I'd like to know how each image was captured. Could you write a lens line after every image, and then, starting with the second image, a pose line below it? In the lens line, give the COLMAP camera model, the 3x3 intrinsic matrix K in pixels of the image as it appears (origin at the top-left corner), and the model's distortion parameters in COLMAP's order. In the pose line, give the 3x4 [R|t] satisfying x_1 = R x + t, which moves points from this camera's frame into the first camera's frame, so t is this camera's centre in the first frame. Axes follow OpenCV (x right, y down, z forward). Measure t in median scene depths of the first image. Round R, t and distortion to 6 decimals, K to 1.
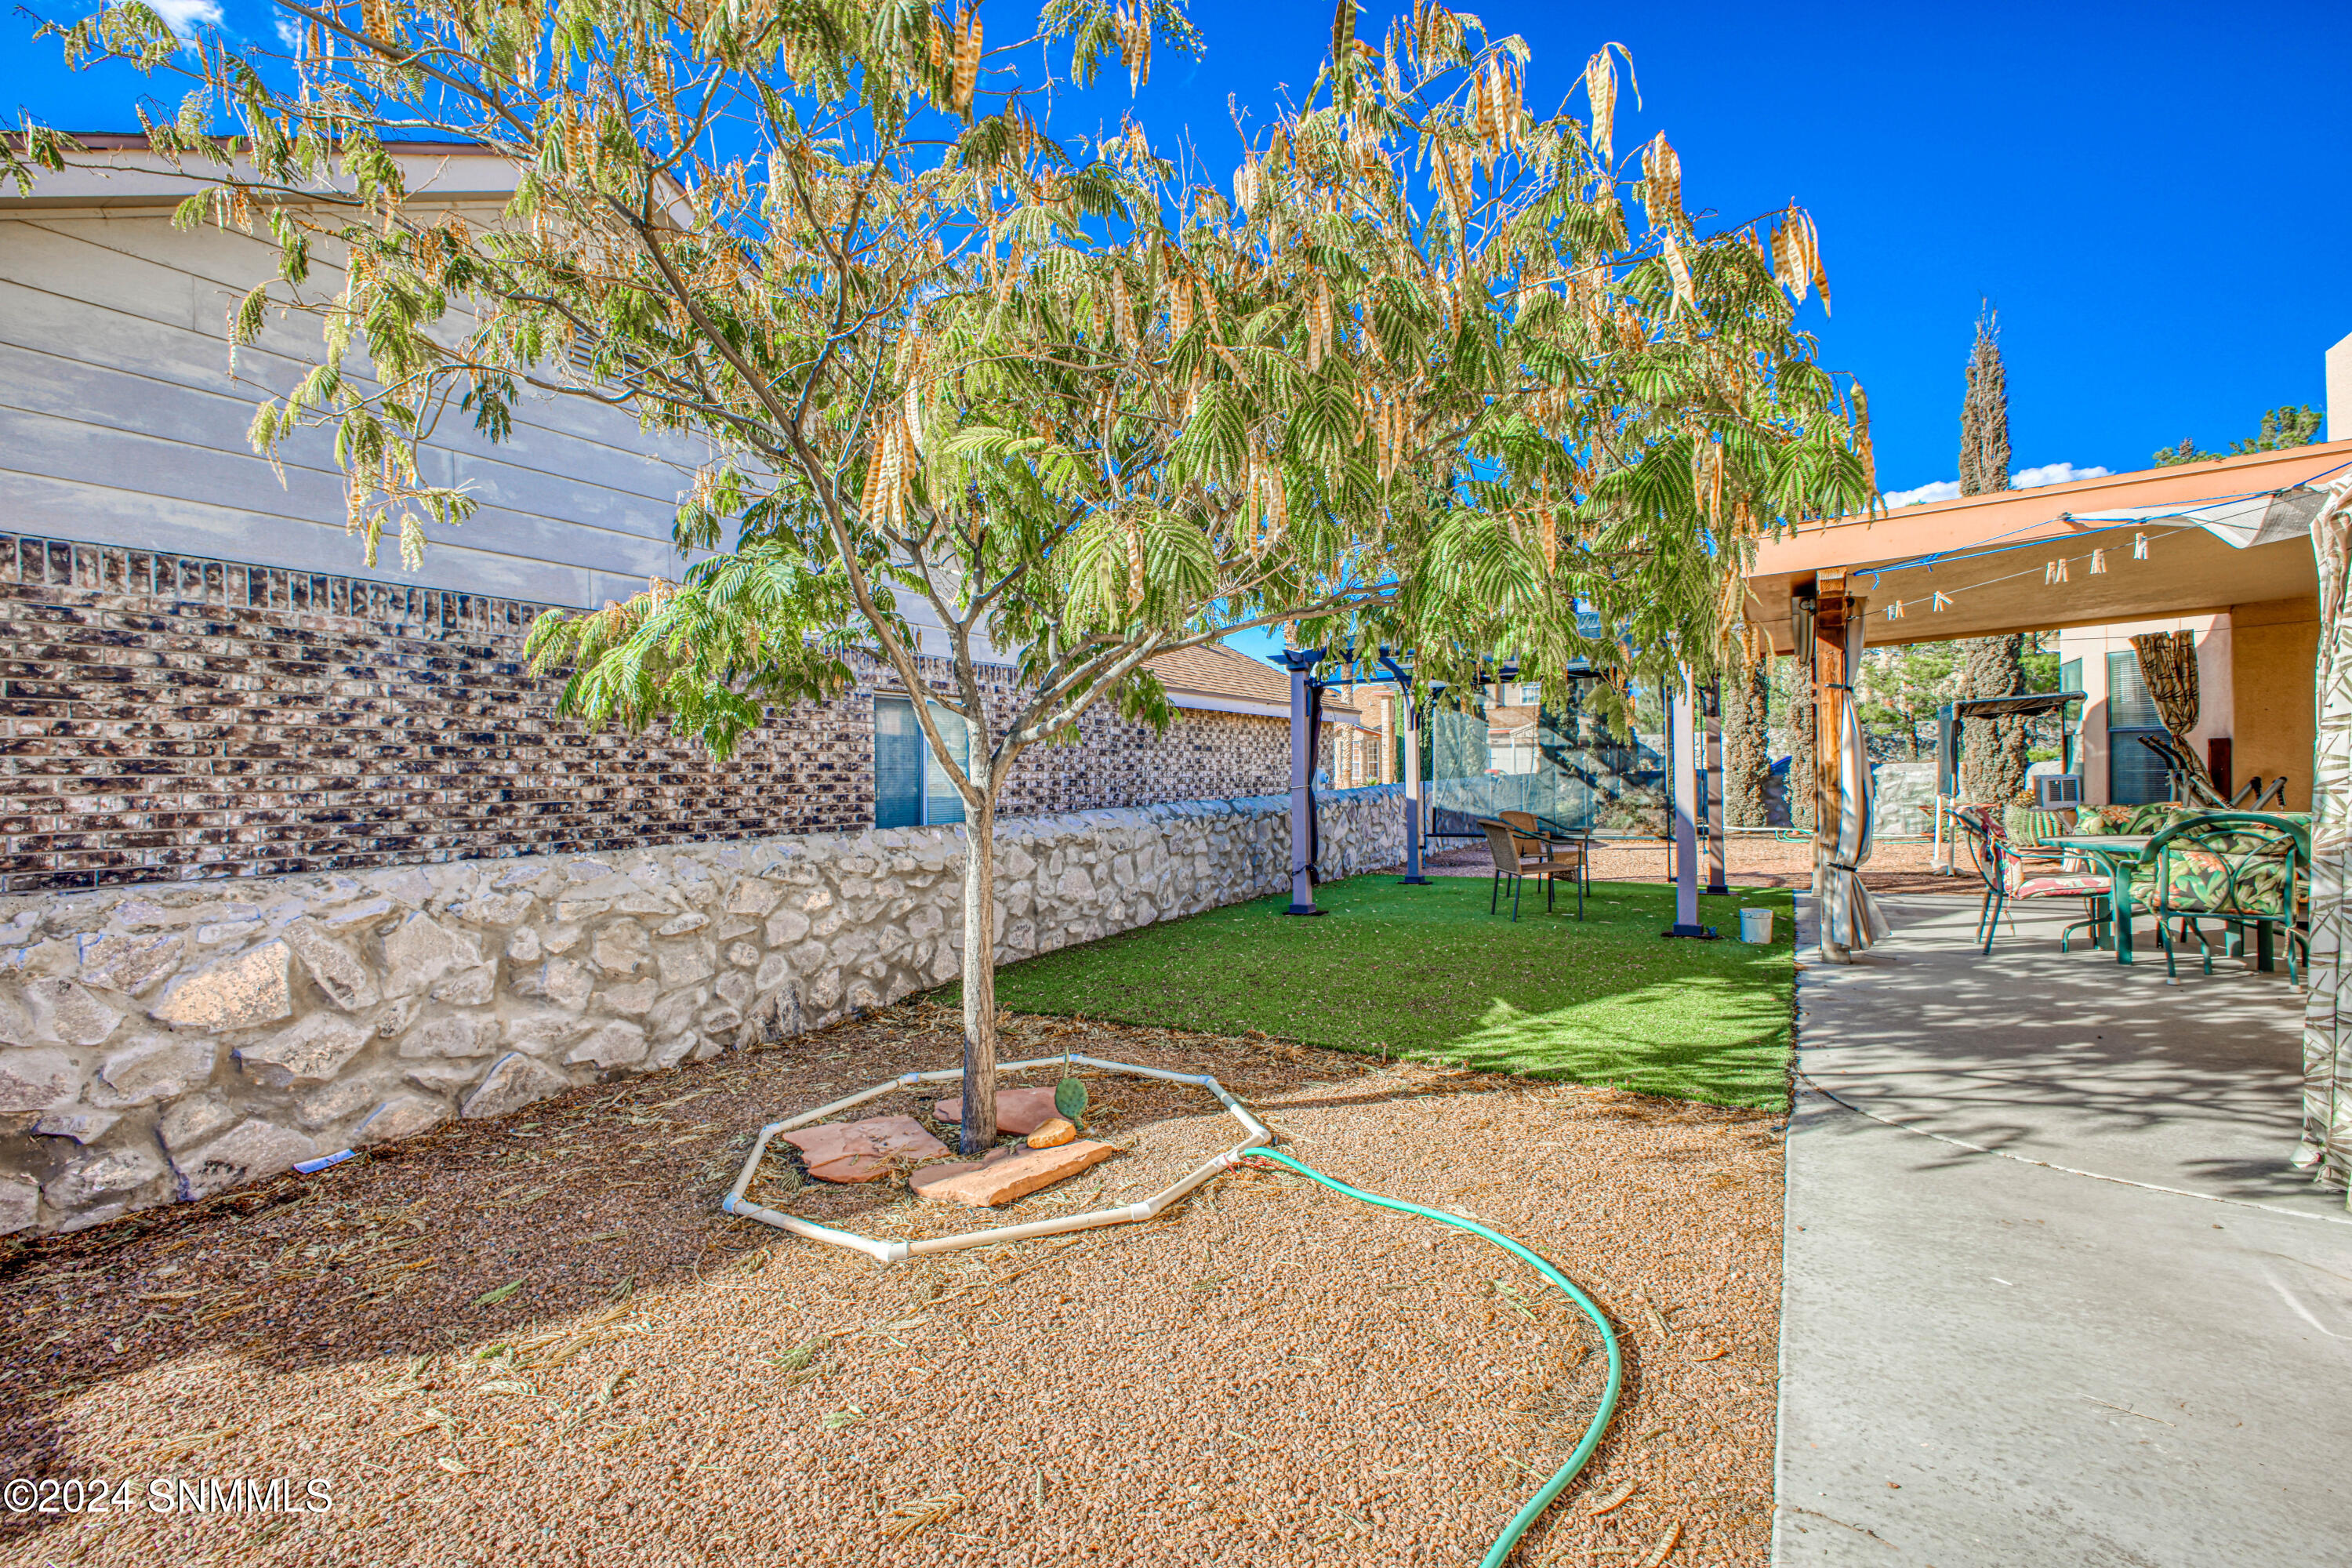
lens RADIAL K [[1064.6, 0, 1174.9], [0, 1064.6, 777.6], [0, 0, 1]] dist [0.002708, -0.001160]
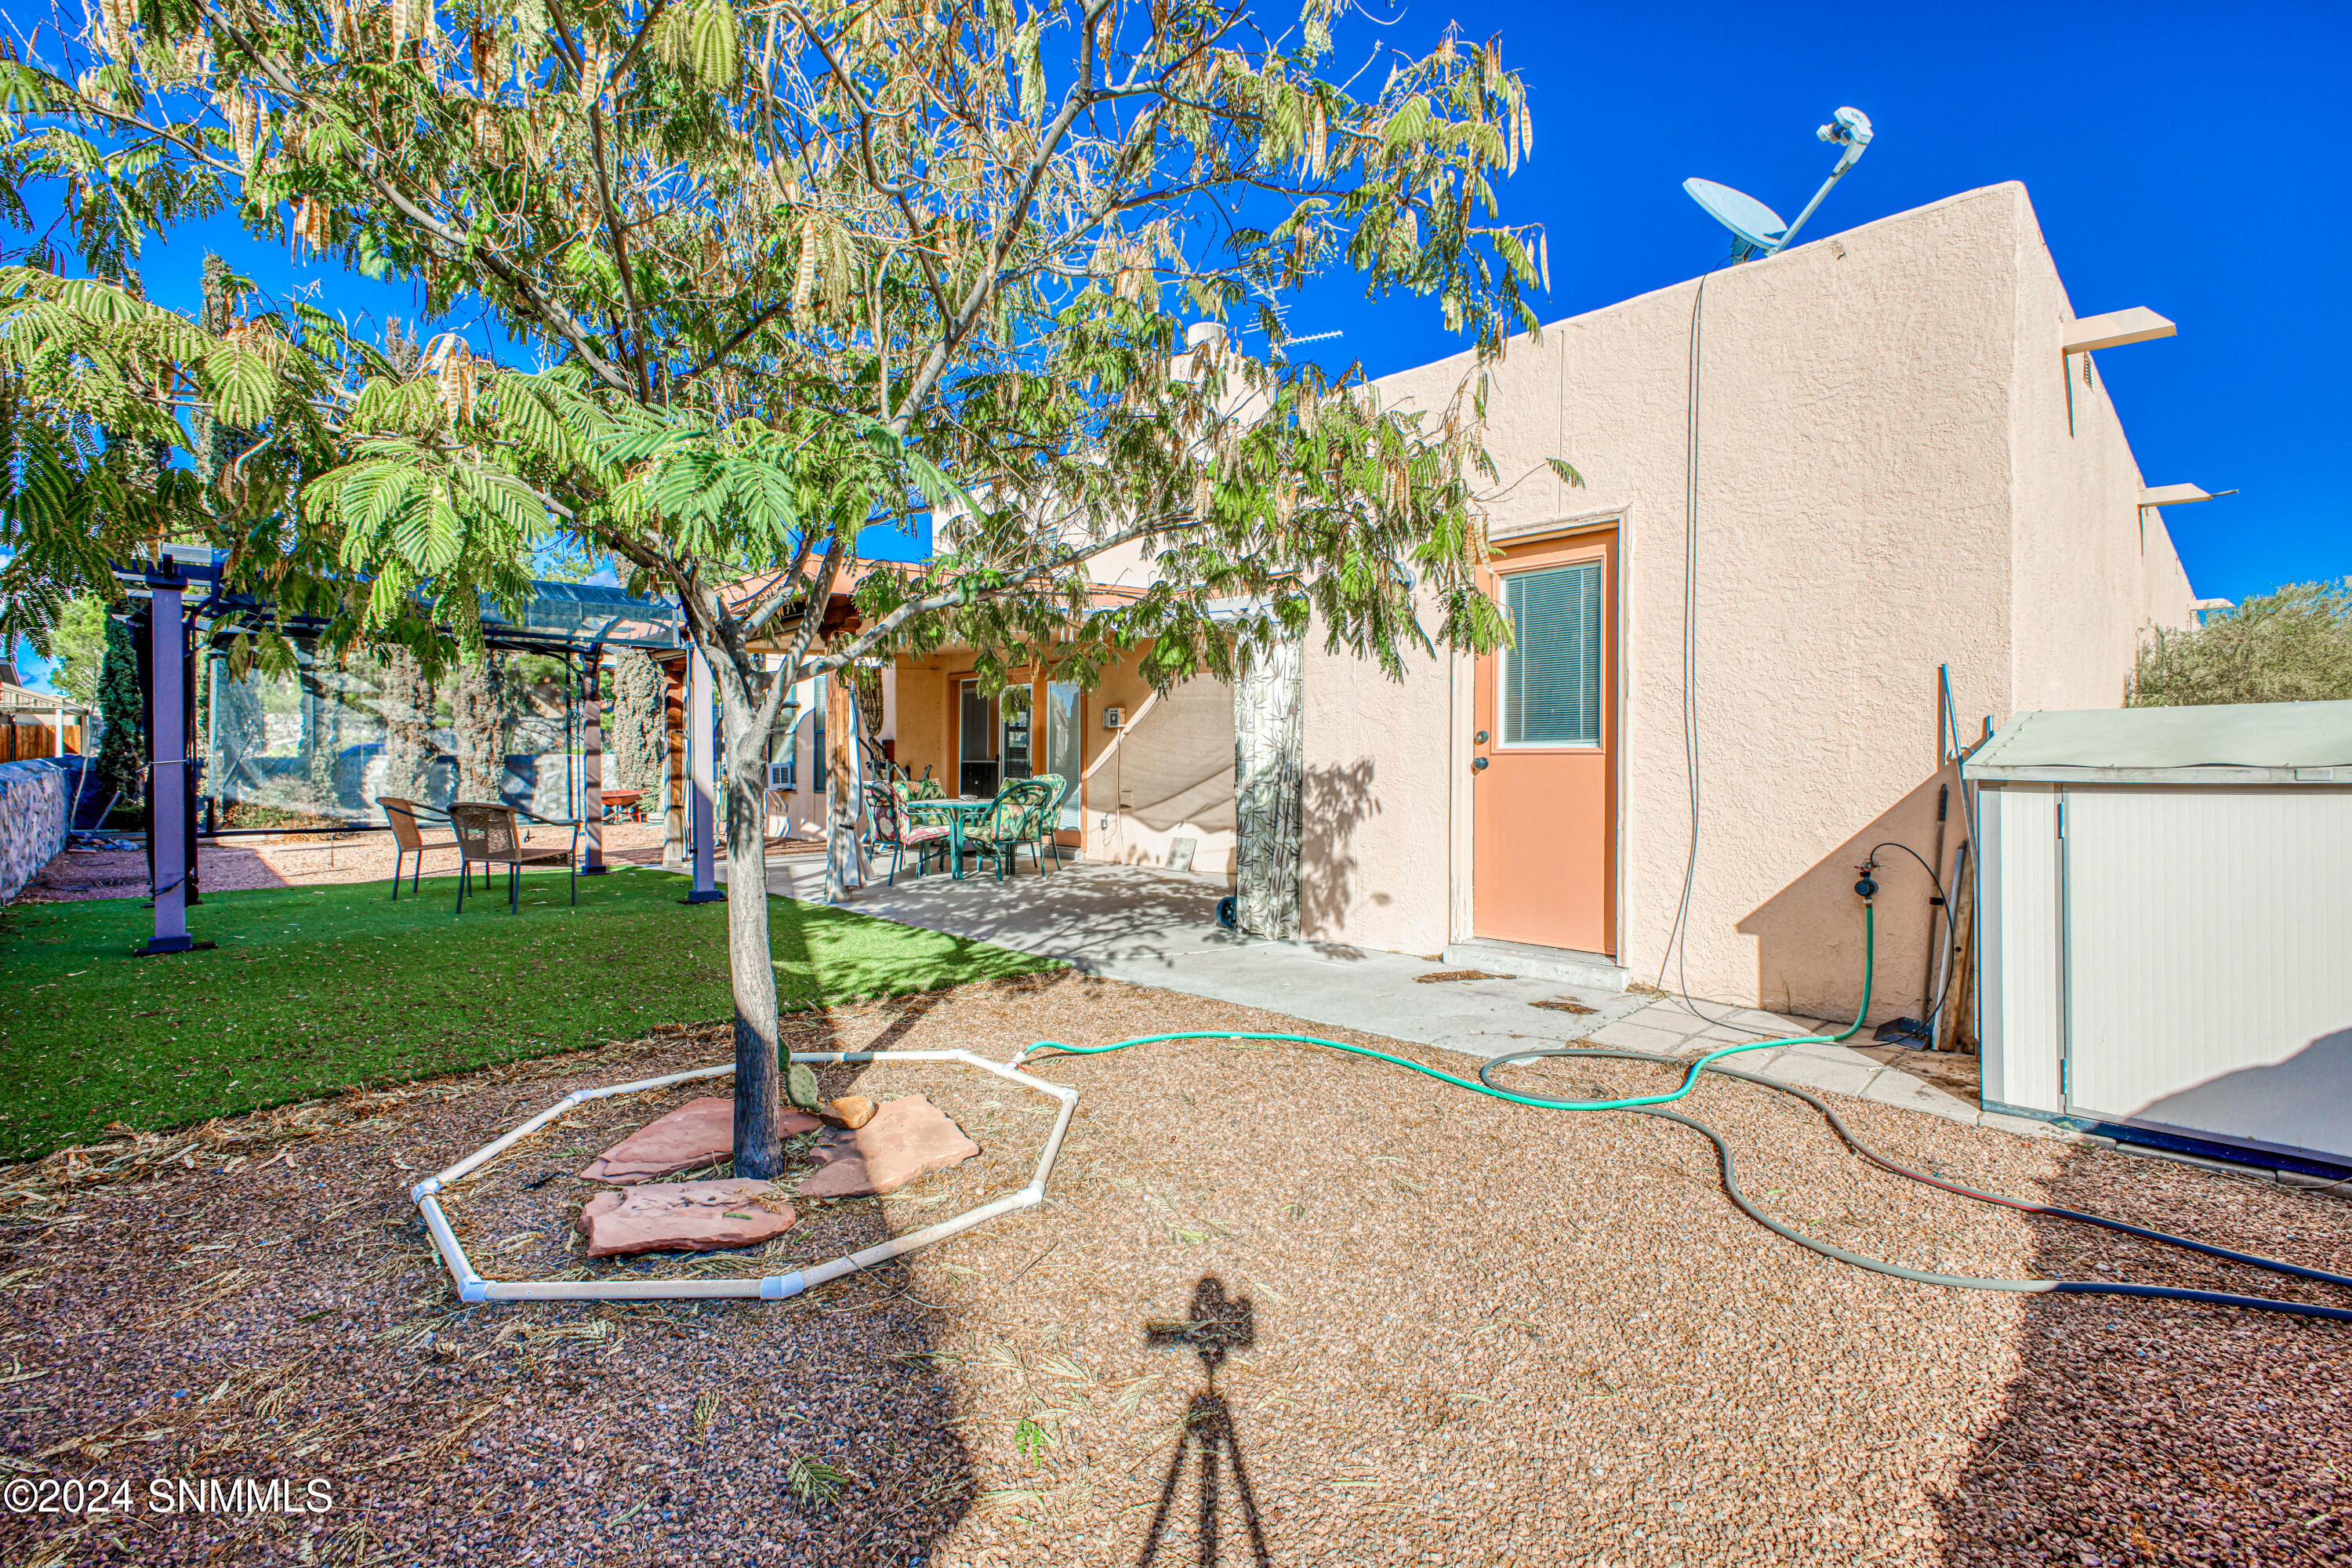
lens RADIAL K [[1064.6, 0, 1210.1], [0, 1064.6, 766.0], [0, 0, 1]] dist [0.002708, -0.001160]
pose [[0.210863, 0.011152, 0.977452, -0.368356], [-0.002031, 0.999938, -0.010970, 0.014637], [-0.977513, 0.000328, 0.210873, 0.187671]]
